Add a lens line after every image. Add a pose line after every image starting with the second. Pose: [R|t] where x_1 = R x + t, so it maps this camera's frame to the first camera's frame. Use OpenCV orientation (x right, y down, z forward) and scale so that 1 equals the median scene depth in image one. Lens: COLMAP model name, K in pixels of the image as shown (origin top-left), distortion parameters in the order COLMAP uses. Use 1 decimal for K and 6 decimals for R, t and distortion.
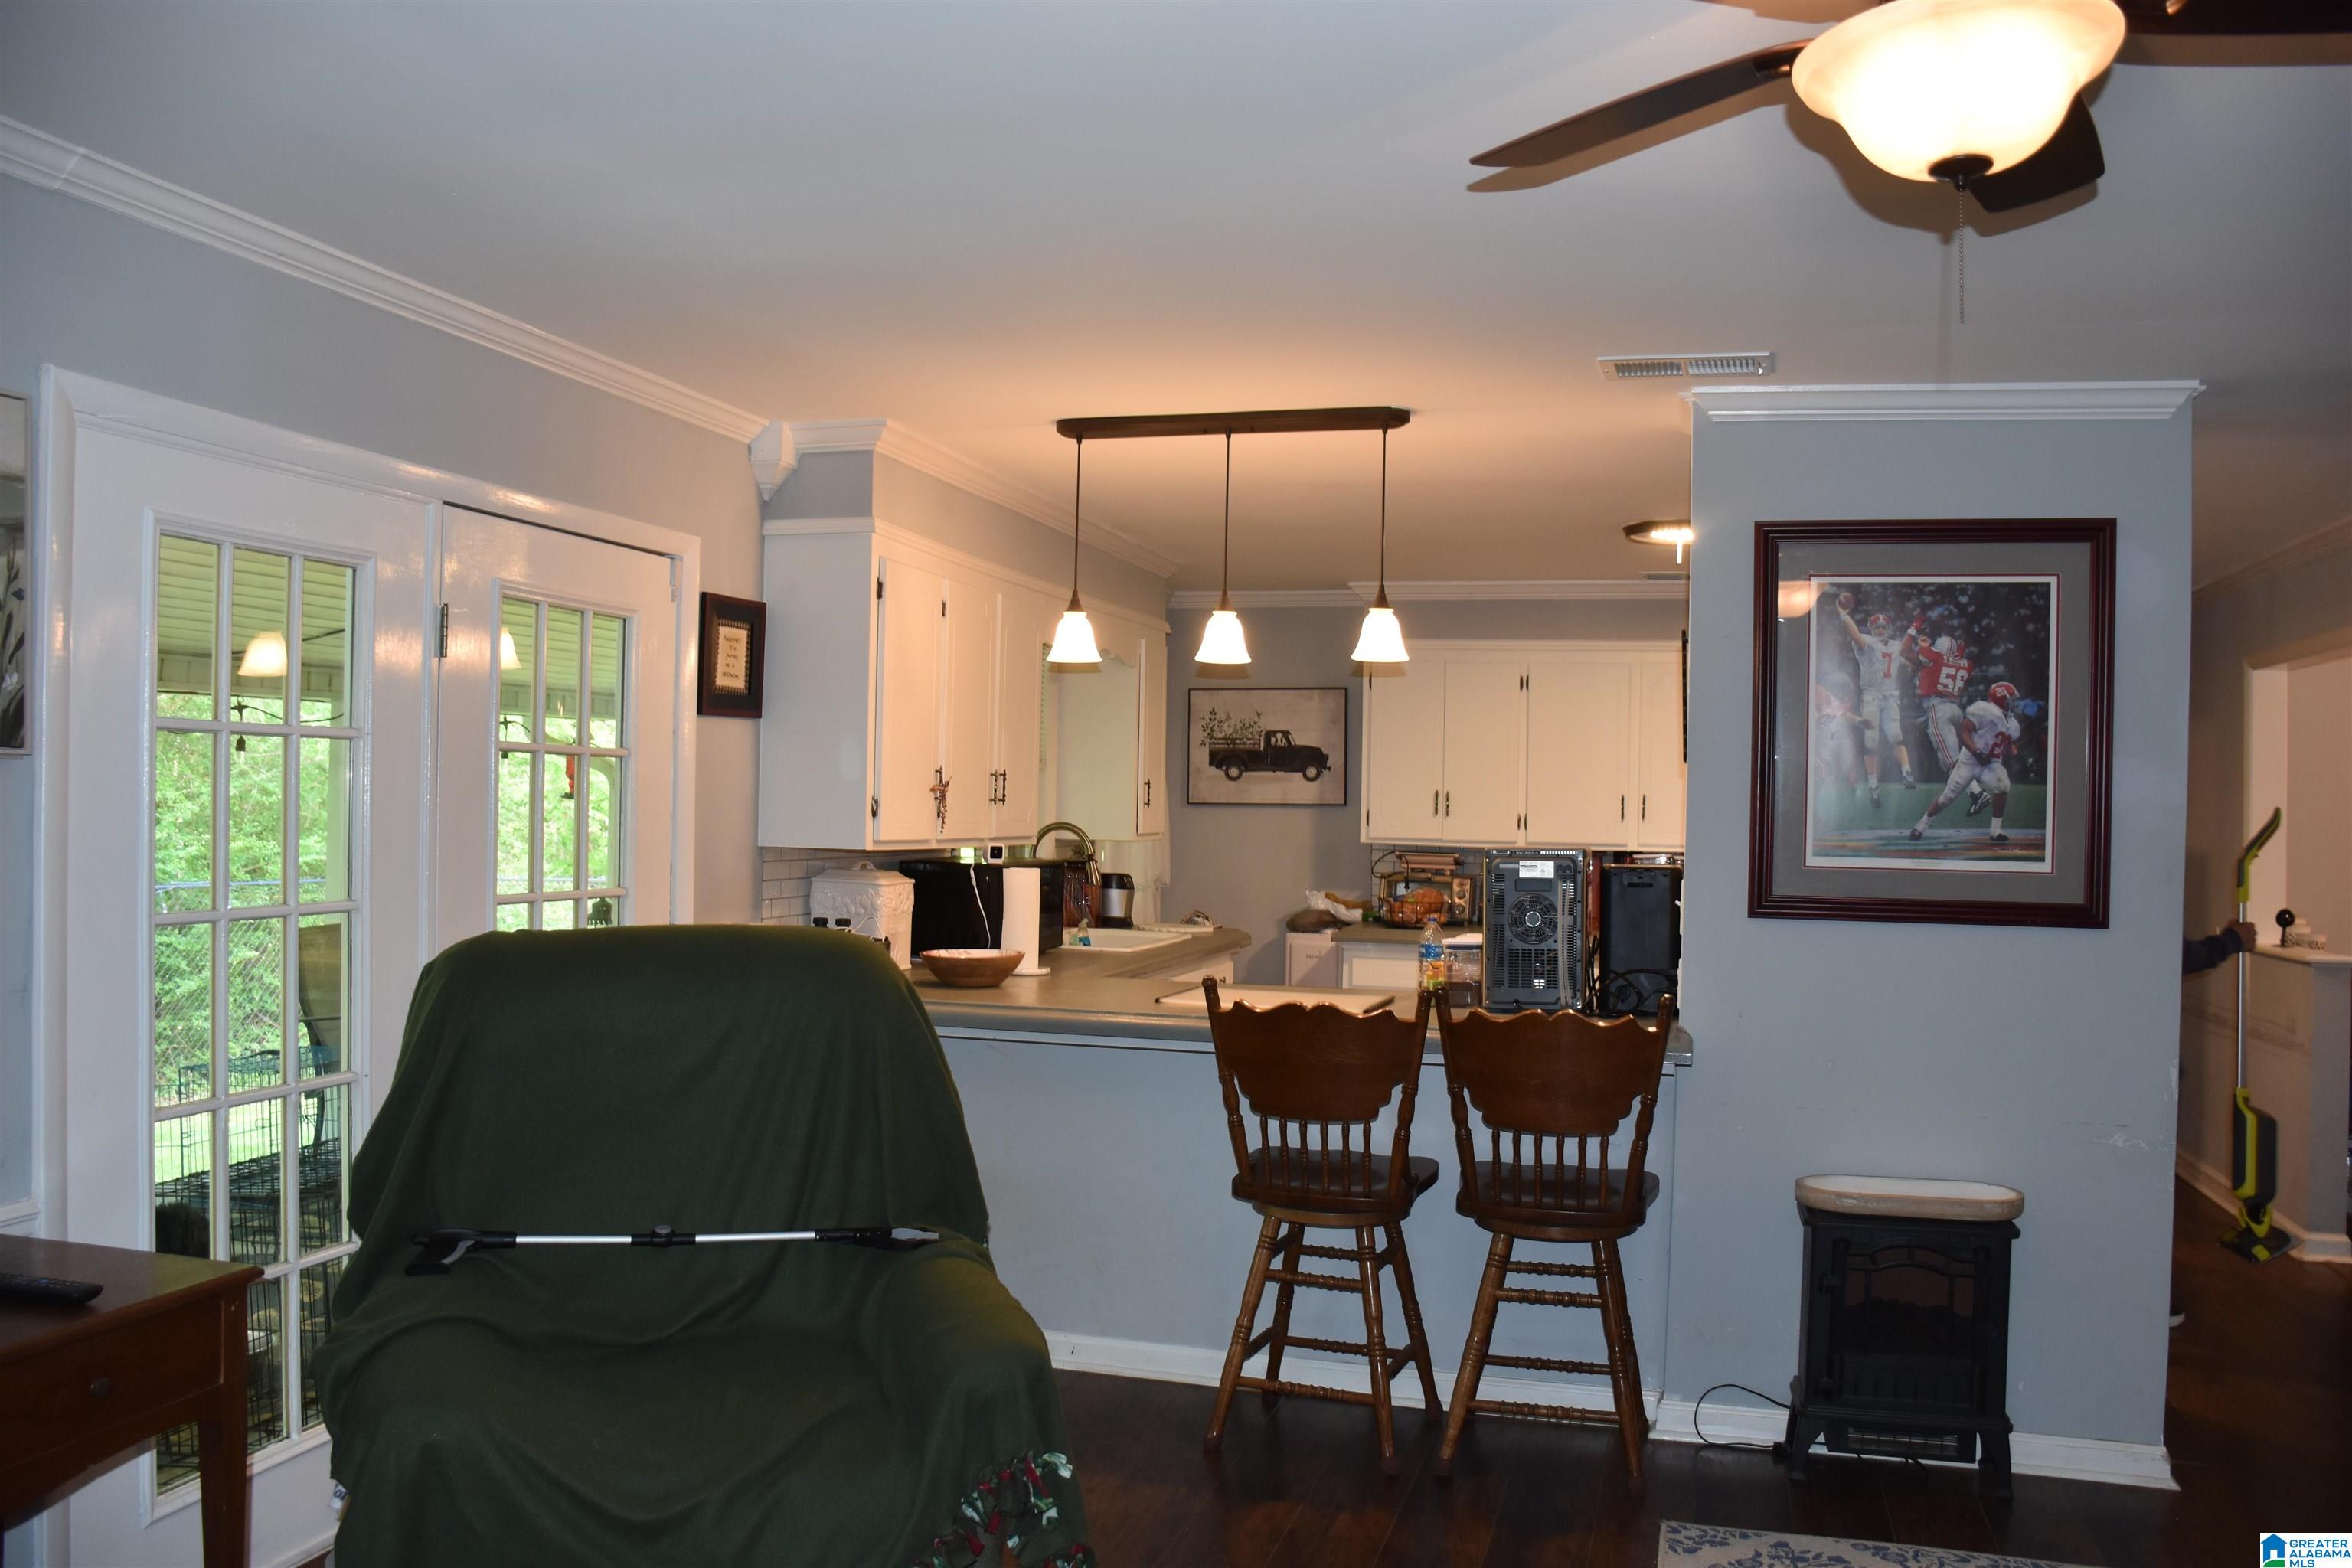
lens RADIAL K [[1839.8, 0, 1176.0], [0, 1839.8, 784.0], [0, 0, 1]] dist [-0.154317, 0.109291]
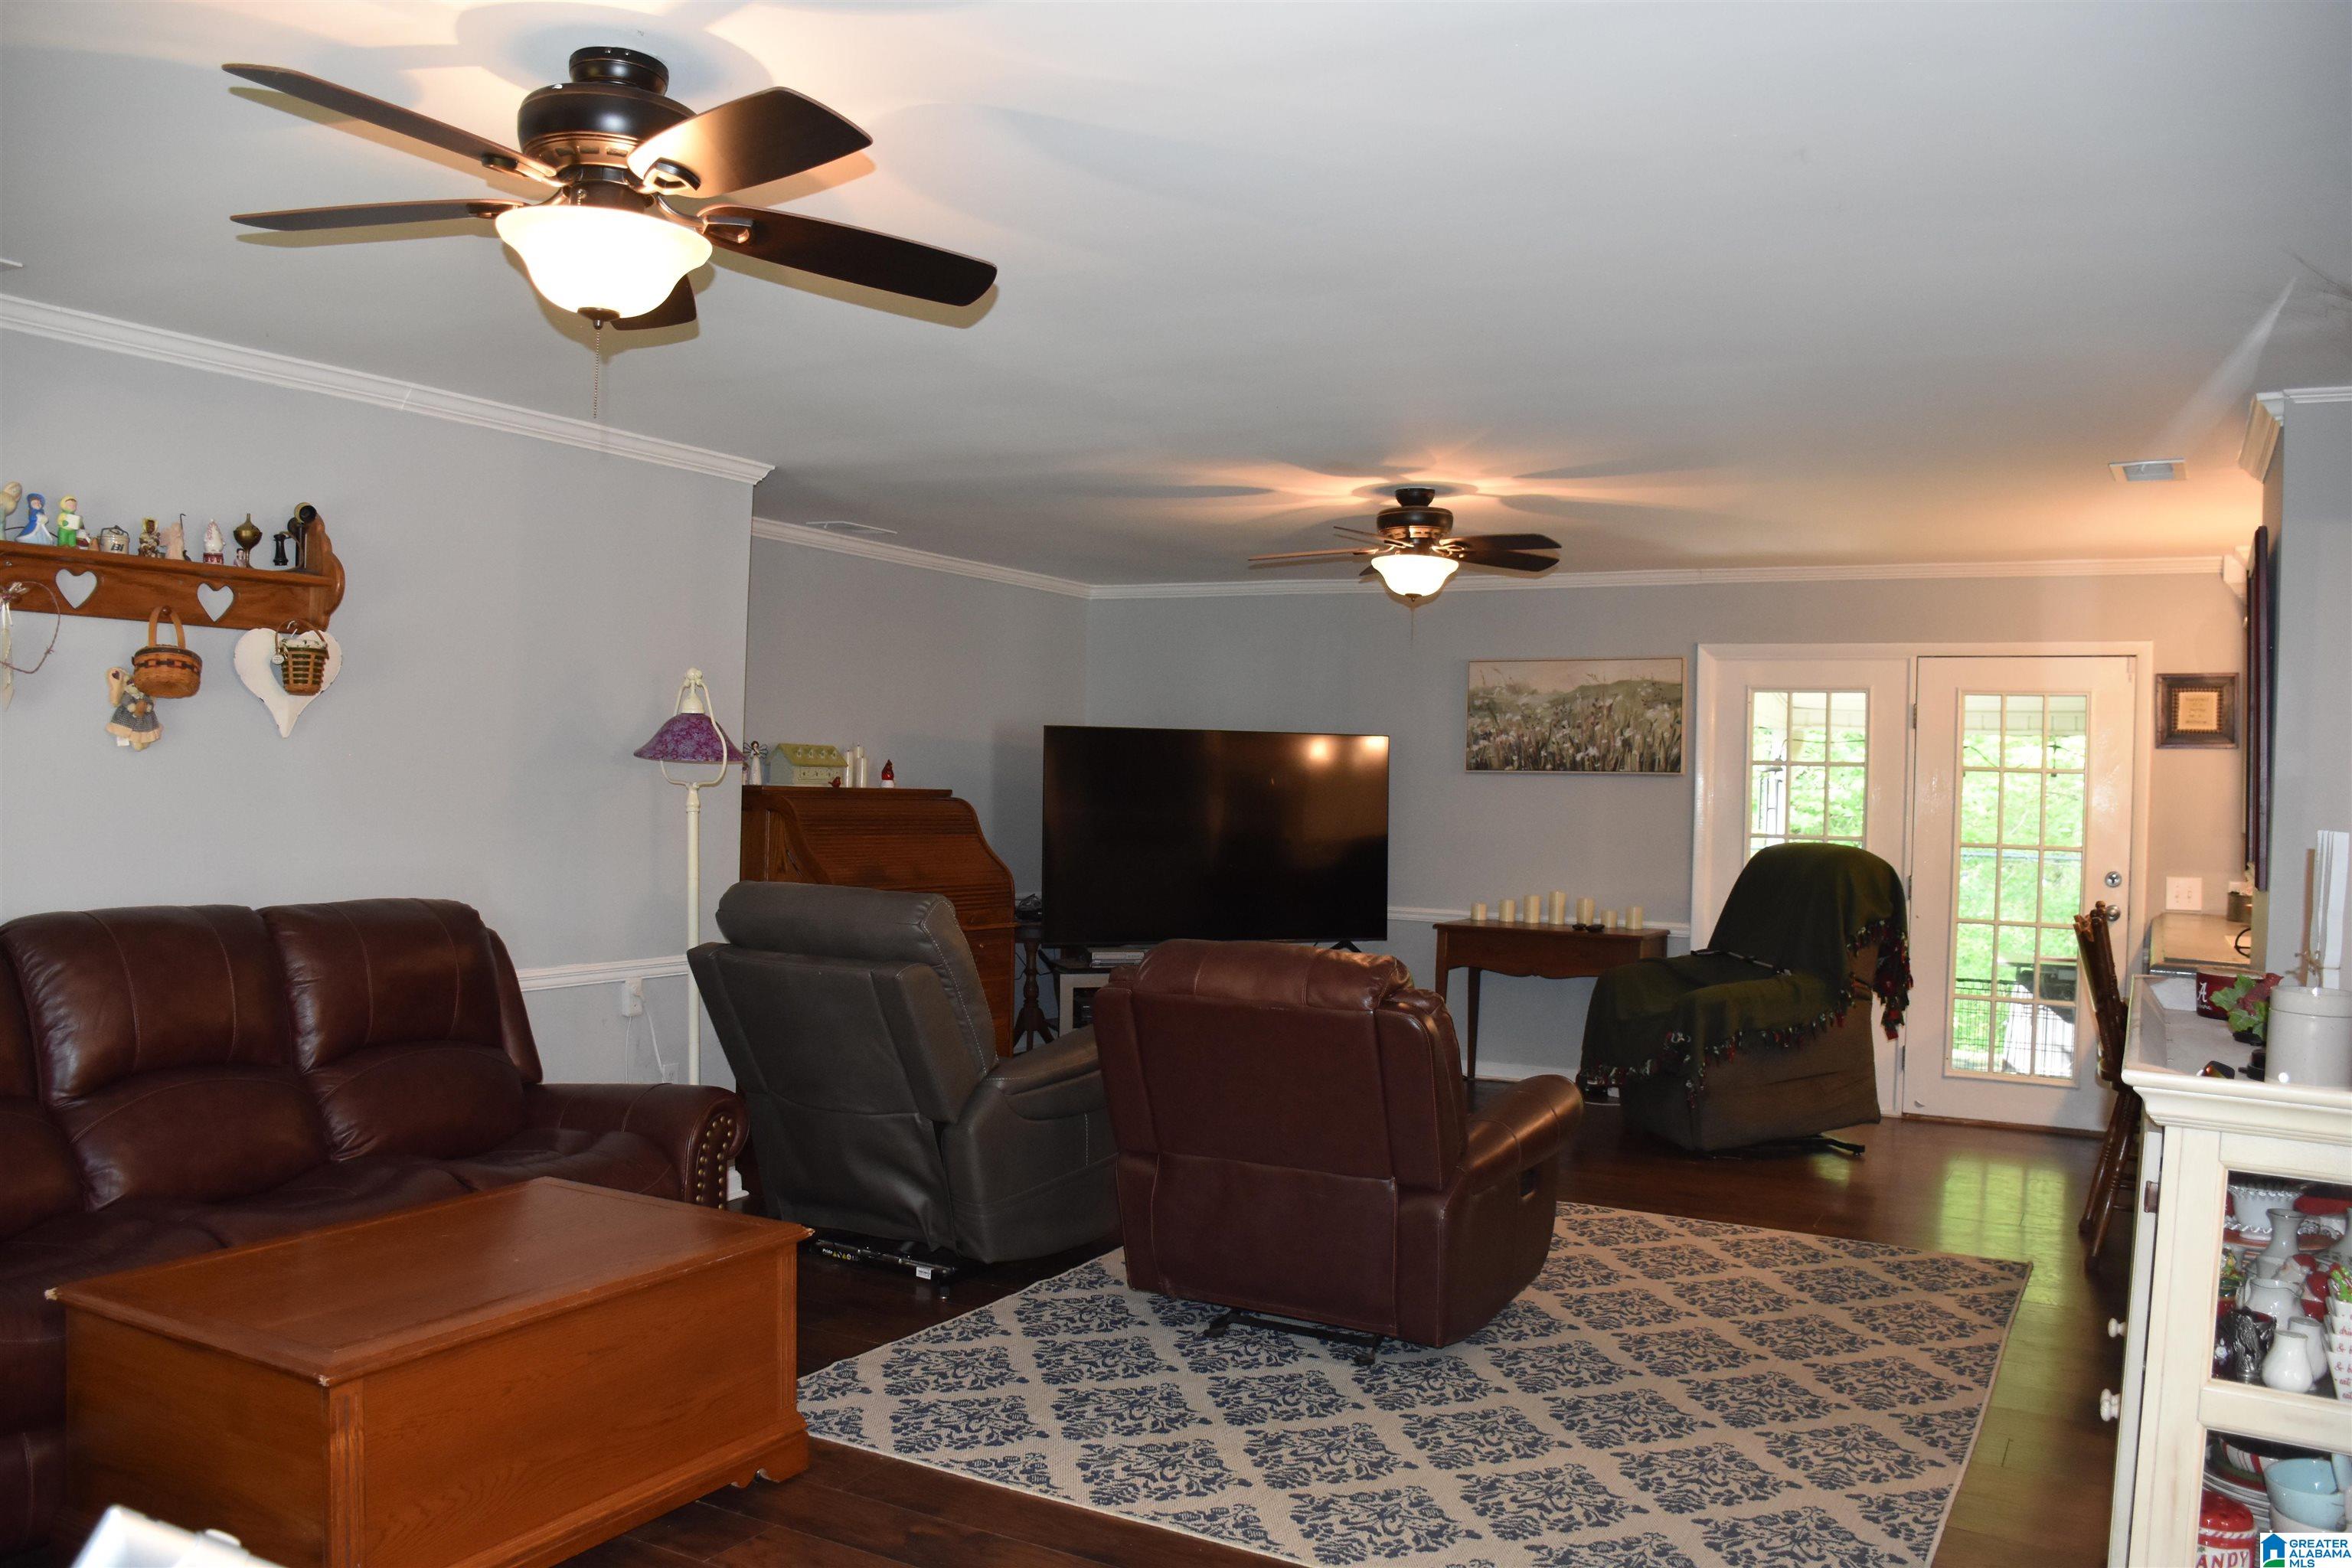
lens RADIAL K [[1839.8, 0, 1176.0], [0, 1839.8, 784.0], [0, 0, 1]] dist [-0.154317, 0.109291]
pose [[-0.232571, -0.024611, -0.972268, 1.511295], [-0.022358, 0.999551, -0.019954, 0.046358], [0.972322, 0.017097, -0.233017, 0.517247]]
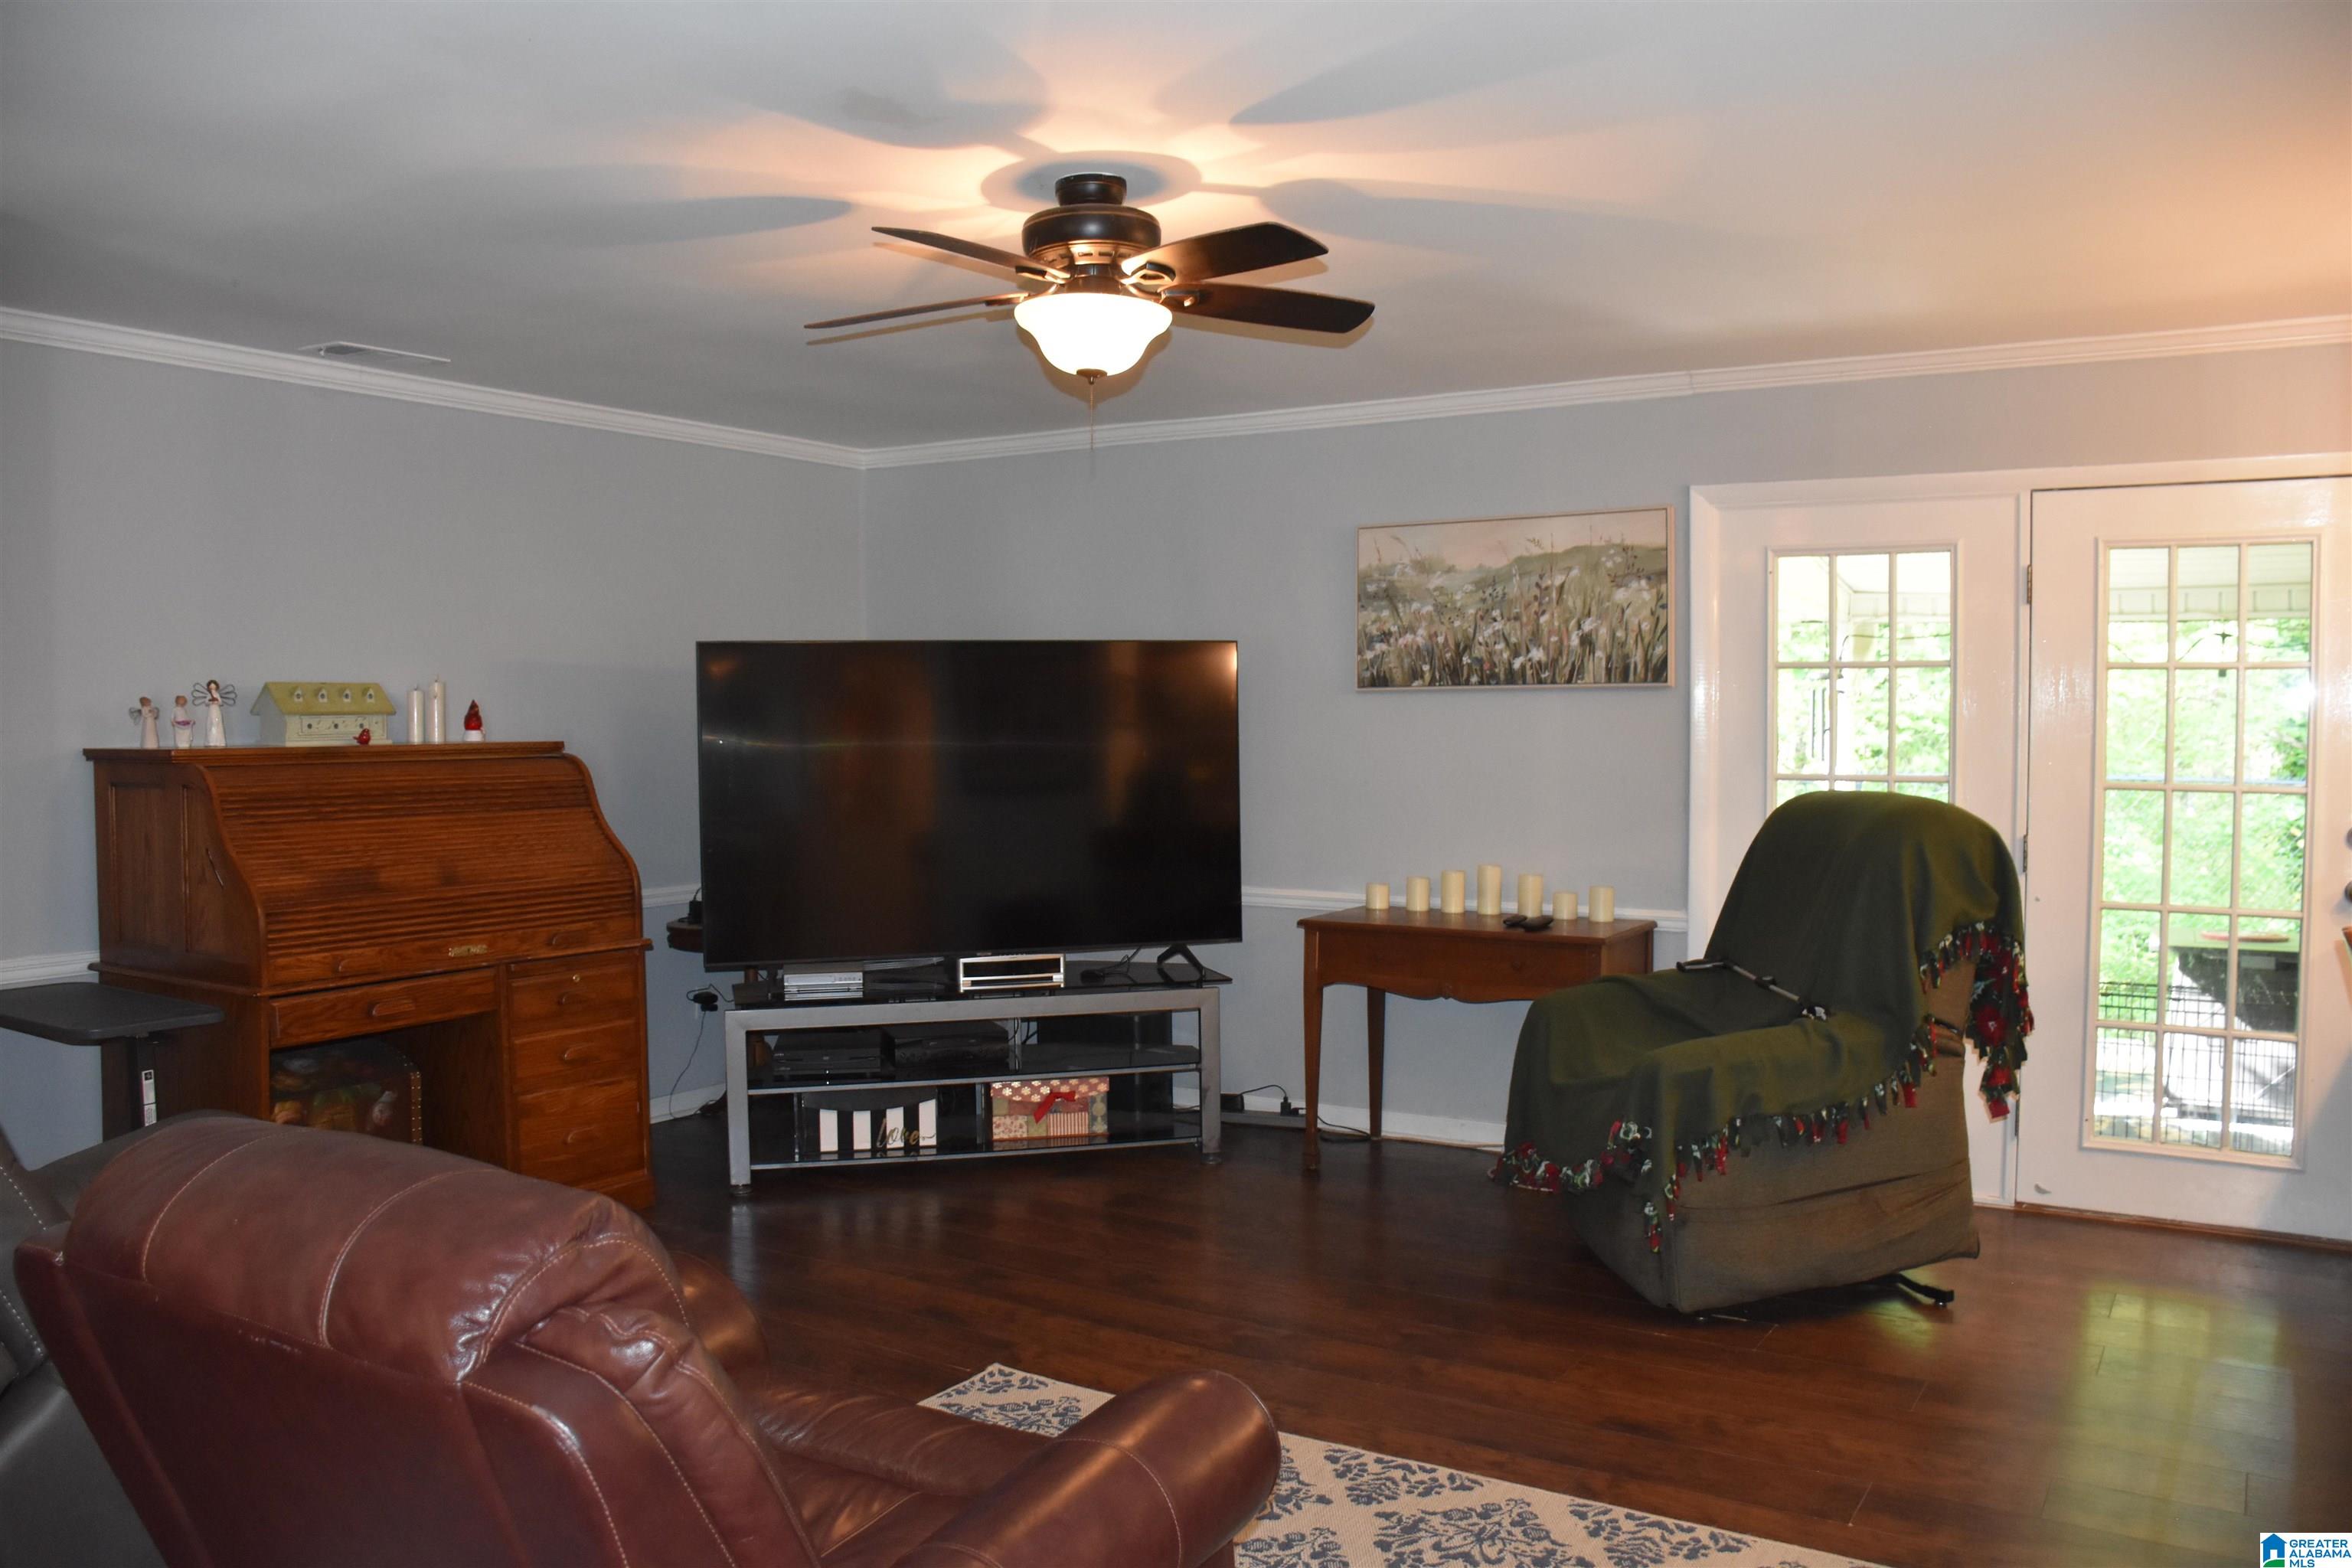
lens RADIAL K [[1839.8, 0, 1176.0], [0, 1839.8, 784.0], [0, 0, 1]] dist [-0.154317, 0.109291]
pose [[-0.280474, 0.020684, -0.959639, 0.862190], [0.006656, 0.999786, 0.019604, 0.028457], [0.959839, -0.000889, -0.280551, 0.610114]]
